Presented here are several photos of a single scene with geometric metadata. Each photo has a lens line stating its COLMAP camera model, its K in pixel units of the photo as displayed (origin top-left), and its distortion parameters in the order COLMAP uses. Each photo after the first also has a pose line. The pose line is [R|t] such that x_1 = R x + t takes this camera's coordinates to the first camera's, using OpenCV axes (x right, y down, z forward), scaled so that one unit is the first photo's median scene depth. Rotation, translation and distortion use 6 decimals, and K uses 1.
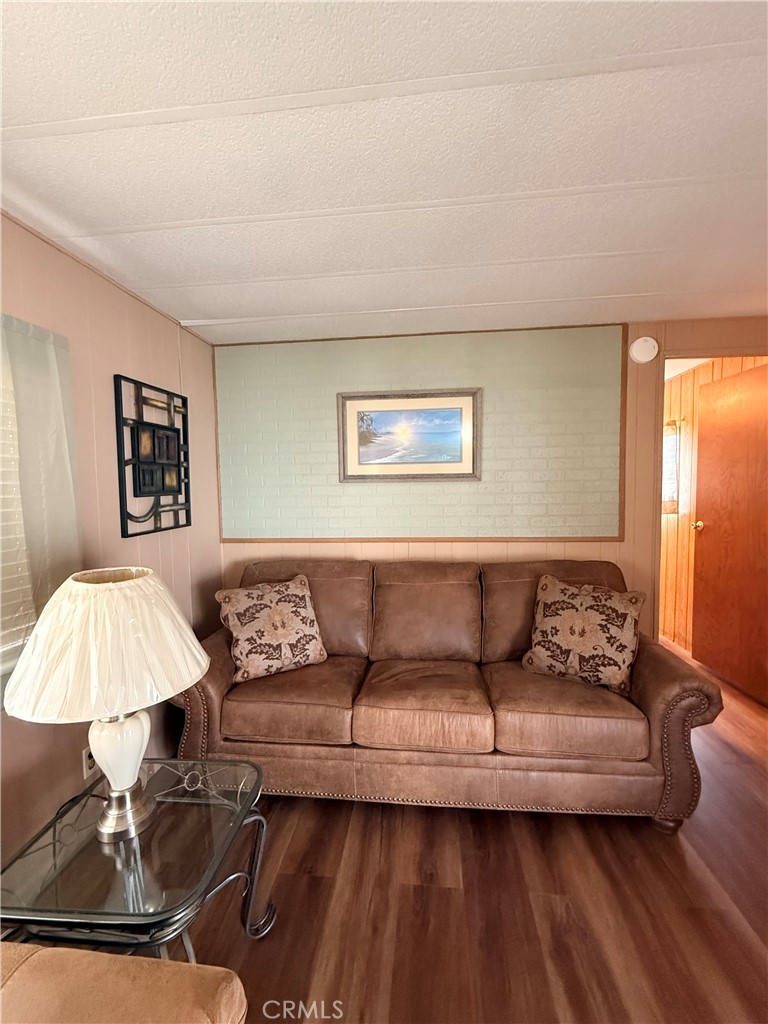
lens RADIAL K [[419.5, 0, 387.6], [0, 419.5, 510.8], [0, 0, 1]] dist [-0.000239, -0.000159]
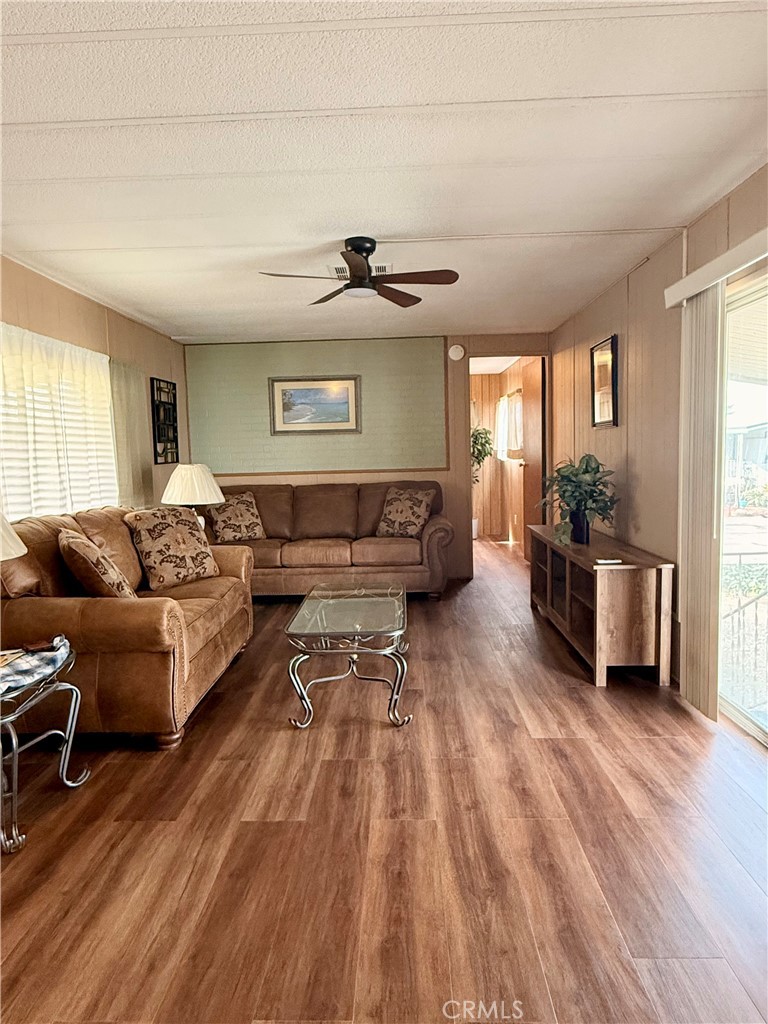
lens RADIAL K [[635.8, 0, 387.8], [0, 635.8, 517.7], [0, 0, 1]] dist [-0.006717, -0.002409]
pose [[0.997041, -0.017985, 0.074732, 0.157444], [0.014806, 0.998971, 0.042869, 0.165142], [-0.075426, -0.041636, 0.996282, -1.617873]]
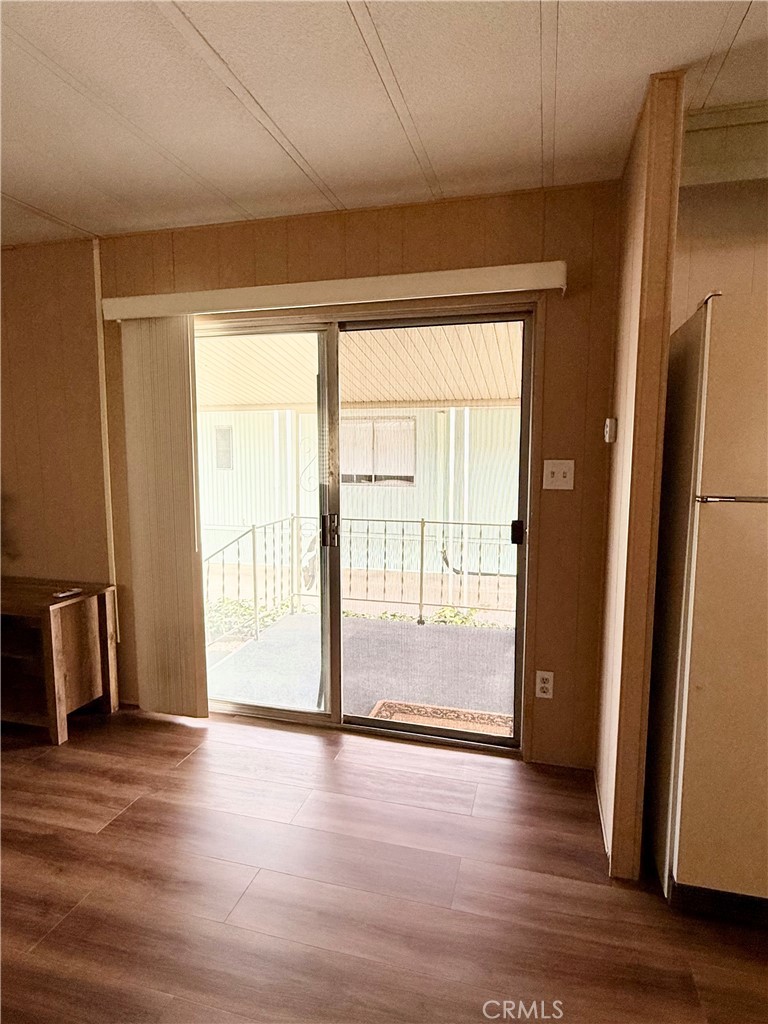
lens RADIAL K [[575.0, 0, 373.6], [0, 575.0, 517.5], [0, 0, 1]] dist [0.003145, -0.002889]
pose [[0.160035, -0.098172, 0.982217, -0.248477], [0.048596, 0.994619, 0.091494, 0.102478], [-0.985914, 0.033090, 0.163944, -0.987806]]
